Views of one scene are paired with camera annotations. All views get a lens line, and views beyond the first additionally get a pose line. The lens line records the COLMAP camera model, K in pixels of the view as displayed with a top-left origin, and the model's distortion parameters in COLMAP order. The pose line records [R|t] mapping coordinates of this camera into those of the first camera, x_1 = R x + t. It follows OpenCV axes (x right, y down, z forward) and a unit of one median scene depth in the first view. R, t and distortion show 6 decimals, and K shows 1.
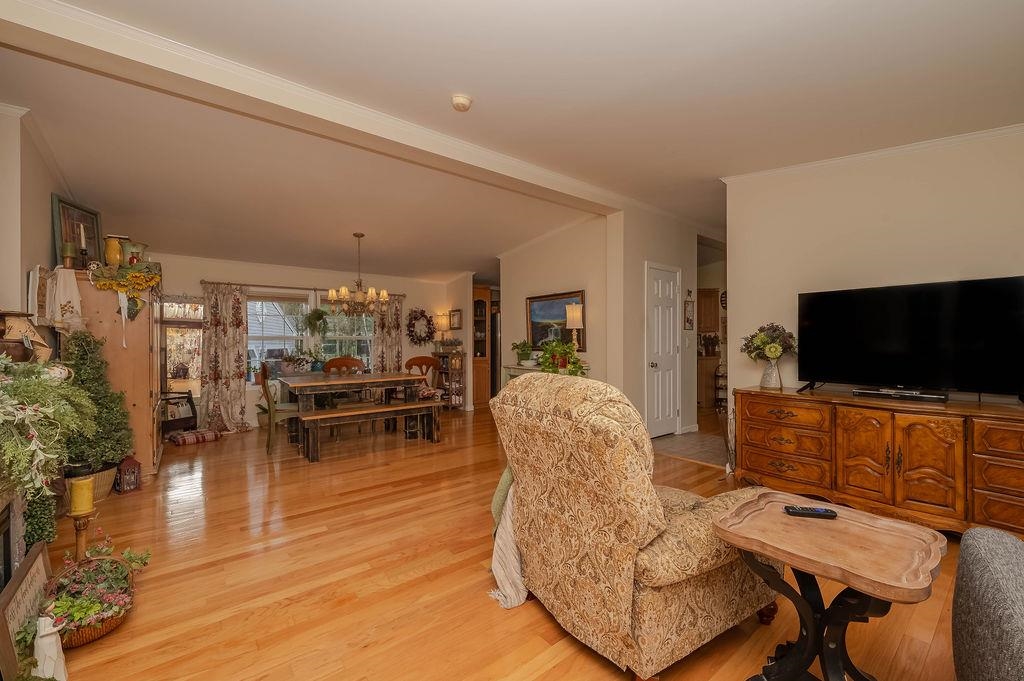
lens RADIAL K [[411.1, 0, 512.0], [0, 411.1, 340.5], [0, 0, 1]] dist [-0.000890, -0.000066]
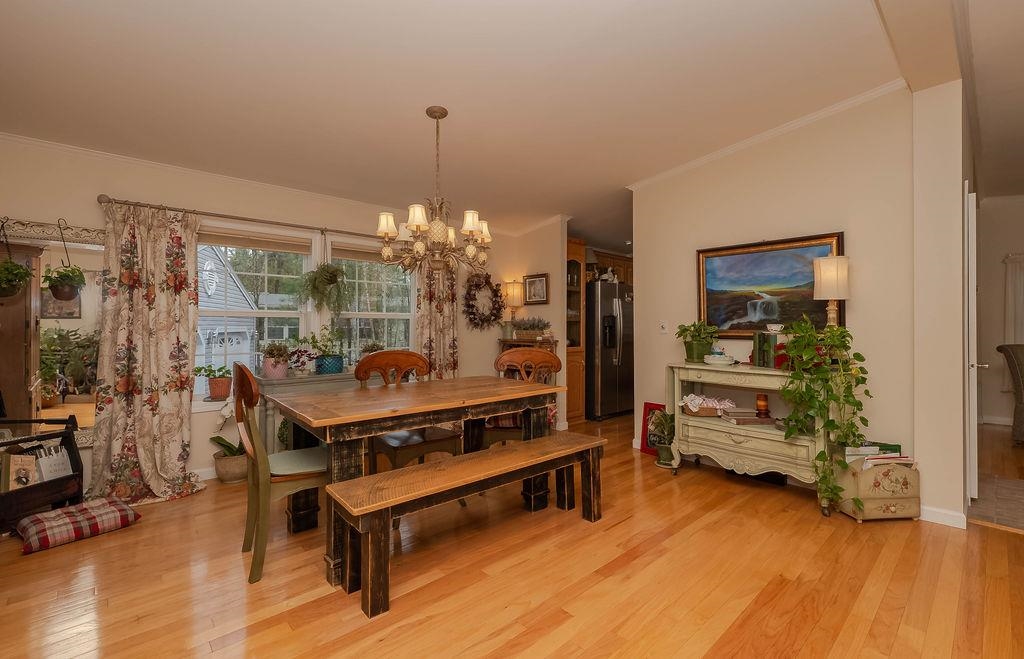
lens RADIAL K [[443.8, 0, 544.7], [0, 443.8, 318.3], [0, 0, 1]] dist [0.001090, -0.000013]
pose [[0.994270, 0.007608, 0.106631, -0.254451], [-0.006274, 0.999898, -0.012841, 0.005142], [-0.106718, 0.012098, 0.994216, 0.376293]]
